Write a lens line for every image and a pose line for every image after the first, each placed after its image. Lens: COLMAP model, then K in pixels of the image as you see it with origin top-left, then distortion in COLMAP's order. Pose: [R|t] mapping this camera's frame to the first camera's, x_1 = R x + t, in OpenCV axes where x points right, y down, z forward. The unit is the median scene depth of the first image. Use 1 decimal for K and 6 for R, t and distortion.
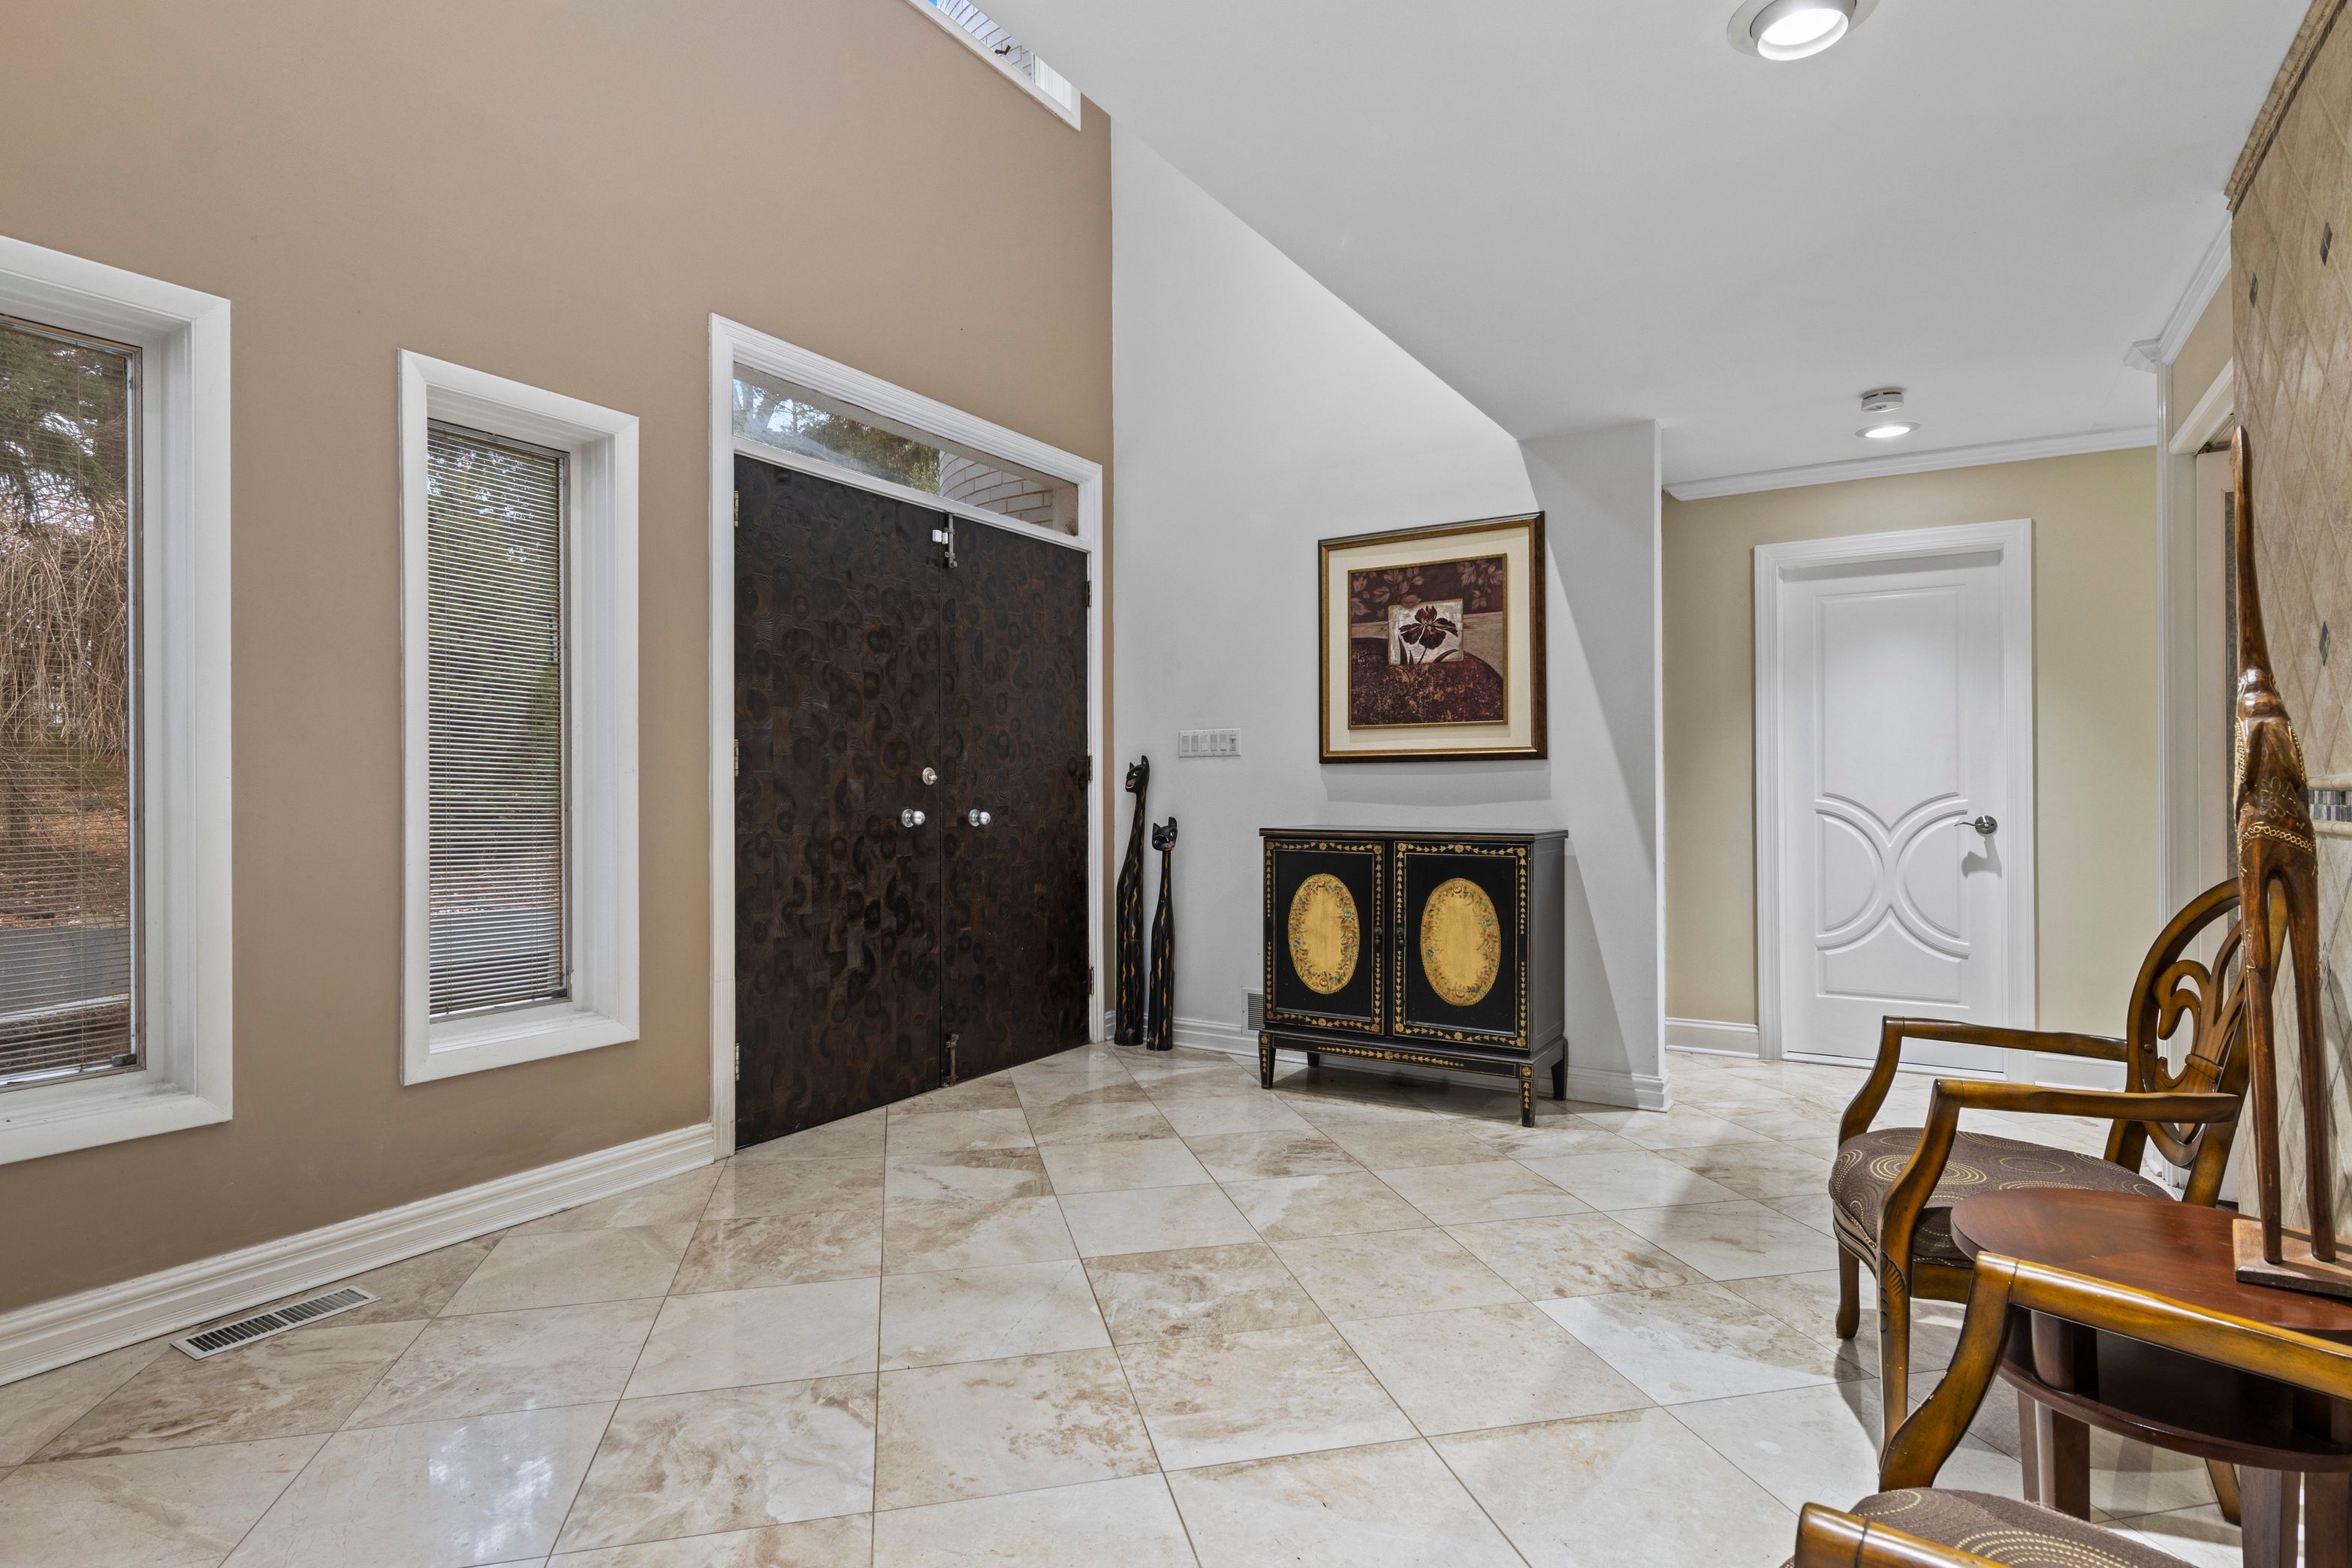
lens RADIAL K [[1216.1, 0, 1174.1], [0, 1216.1, 785.0], [0, 0, 1]] dist [0.005549, 0.000917]
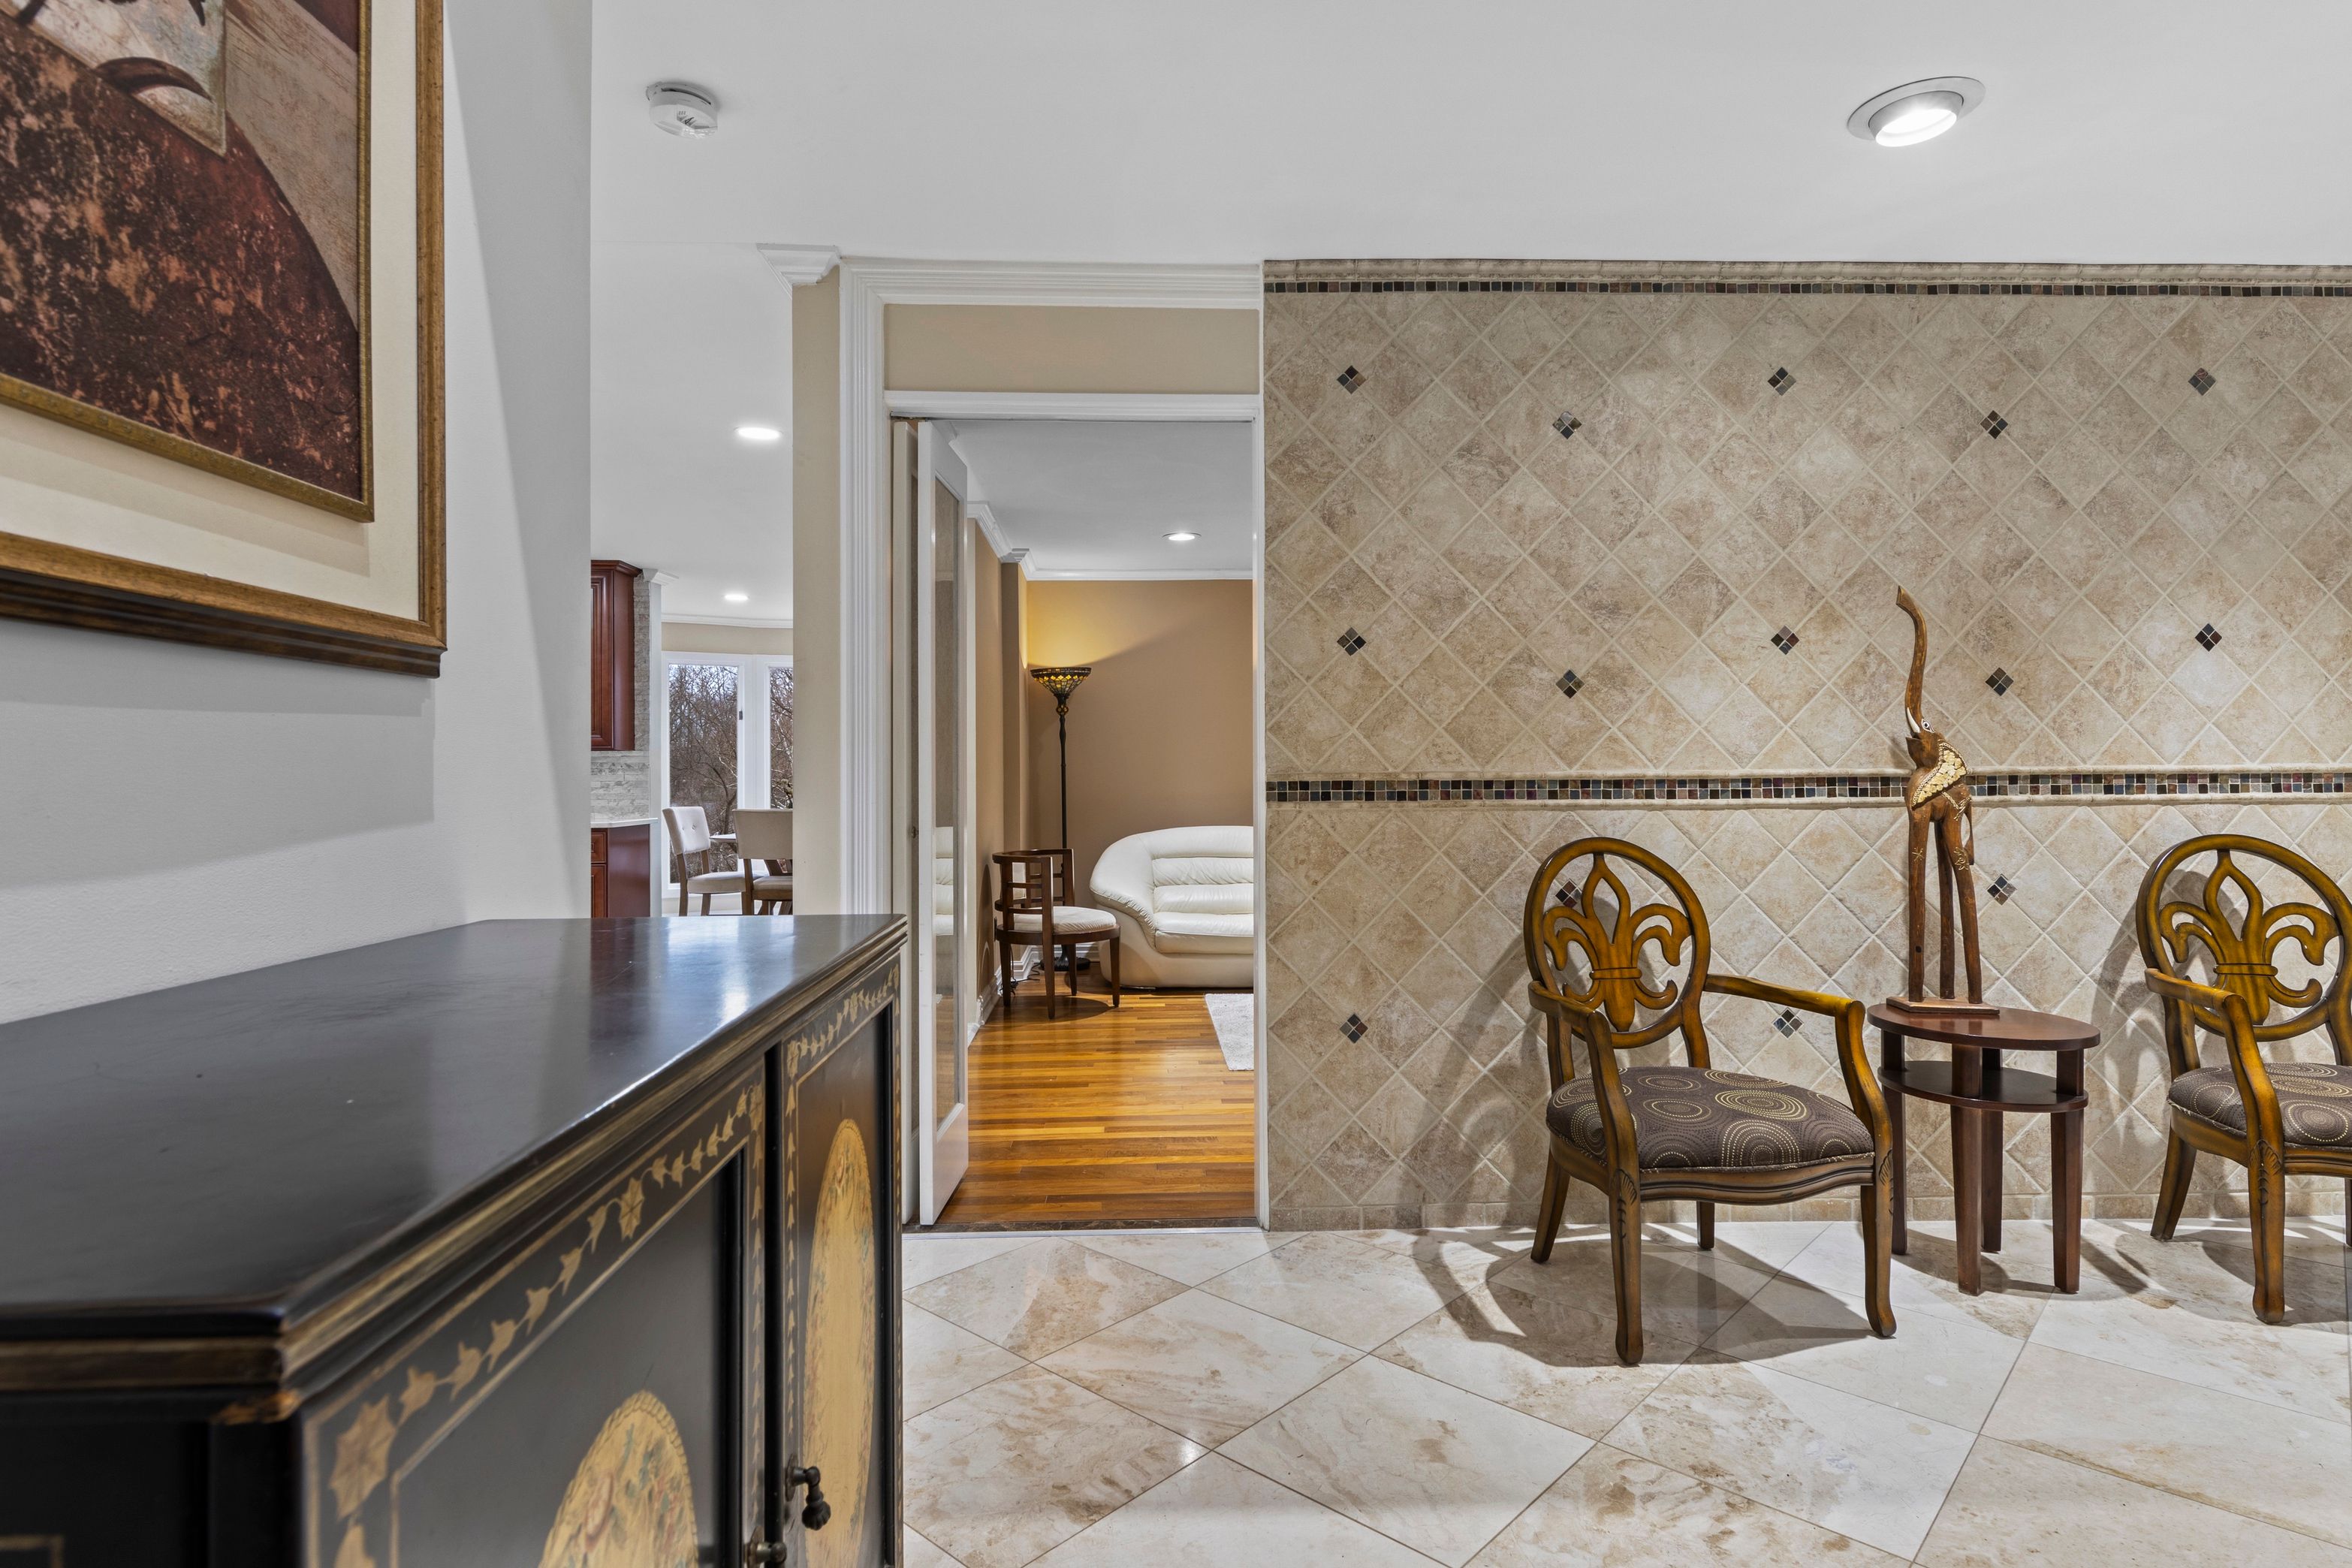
lens RADIAL K [[1216.1, 0, 1177.9], [0, 1216.1, 767.1], [0, 0, 1]] dist [0.005549, 0.000917]
pose [[-0.558722, 0.014206, 0.829234, -0.028511], [0.001413, 0.999868, -0.016177, 0.005128], [-0.829354, -0.007867, -0.558668, 1.281033]]
